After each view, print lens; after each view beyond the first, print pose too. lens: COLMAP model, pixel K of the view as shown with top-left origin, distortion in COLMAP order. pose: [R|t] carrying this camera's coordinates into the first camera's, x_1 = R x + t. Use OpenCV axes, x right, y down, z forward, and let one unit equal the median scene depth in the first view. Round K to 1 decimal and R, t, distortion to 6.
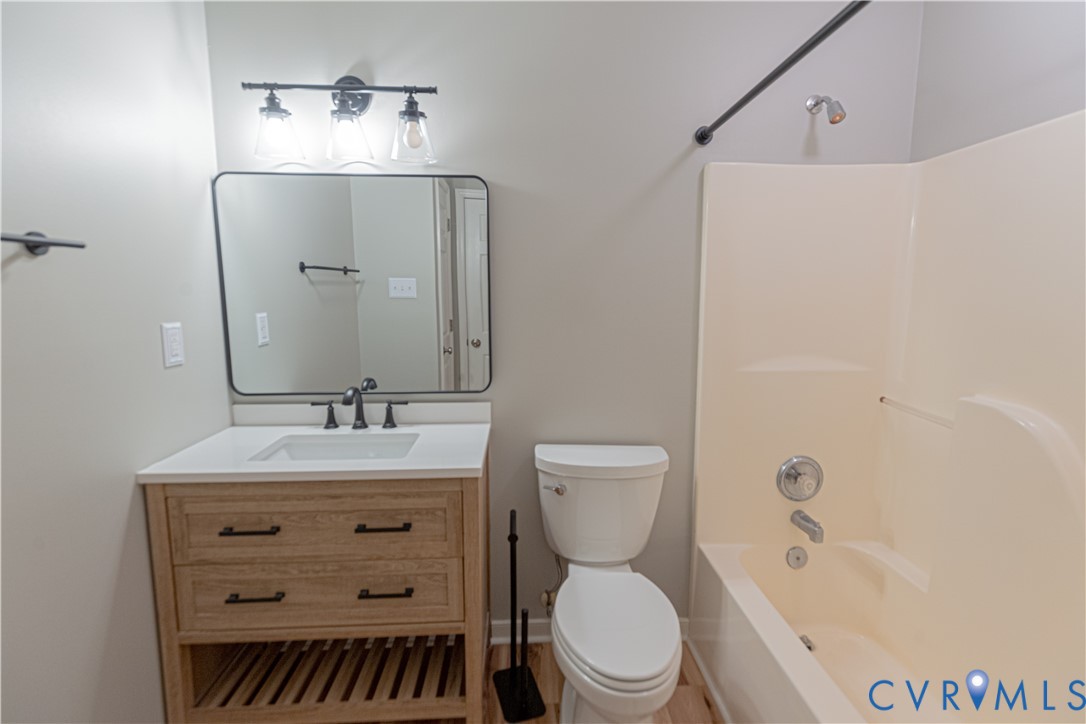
lens RADIAL K [[500.5, 0, 545.2], [0, 500.5, 364.5], [0, 0, 1]] dist [0.004924, 0.000041]
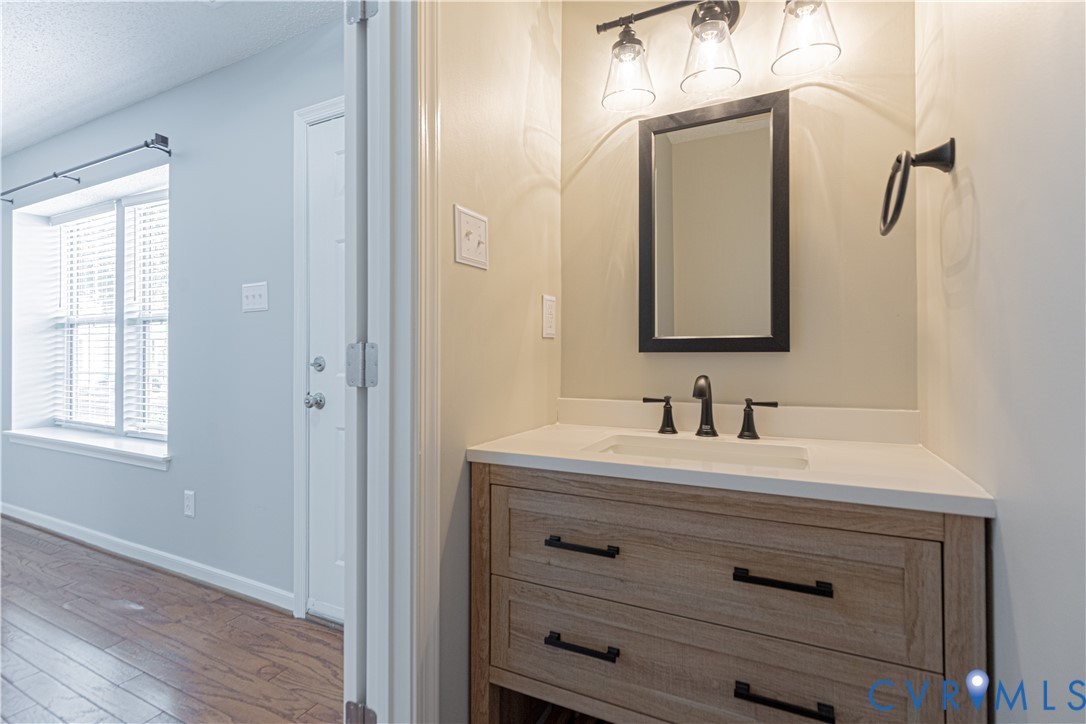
lens RADIAL K [[500.5, 0, 556.7], [0, 500.5, 355.1], [0, 0, 1]] dist [0.004924, 0.000041]
pose [[0.877649, -0.004172, -0.479285, -0.238870], [-0.065631, 0.989497, -0.128794, 0.135745], [0.474789, 0.144492, 0.868158, 0.275802]]
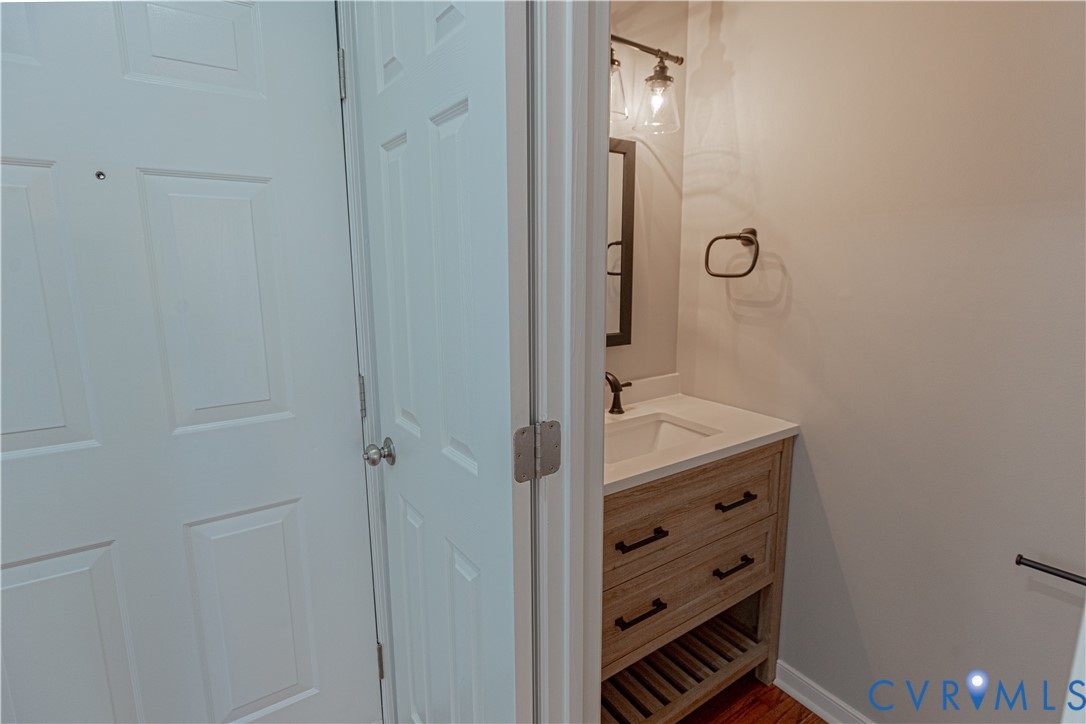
lens RADIAL K [[500.5, 0, 578.6], [0, 500.5, 357.7], [0, 0, 1]] dist [0.004924, 0.000041]
pose [[0.850318, -0.086373, 0.519133, -0.969582], [0.072481, 0.996260, 0.047036, -0.029035], [-0.521254, -0.002368, 0.853398, 0.271688]]
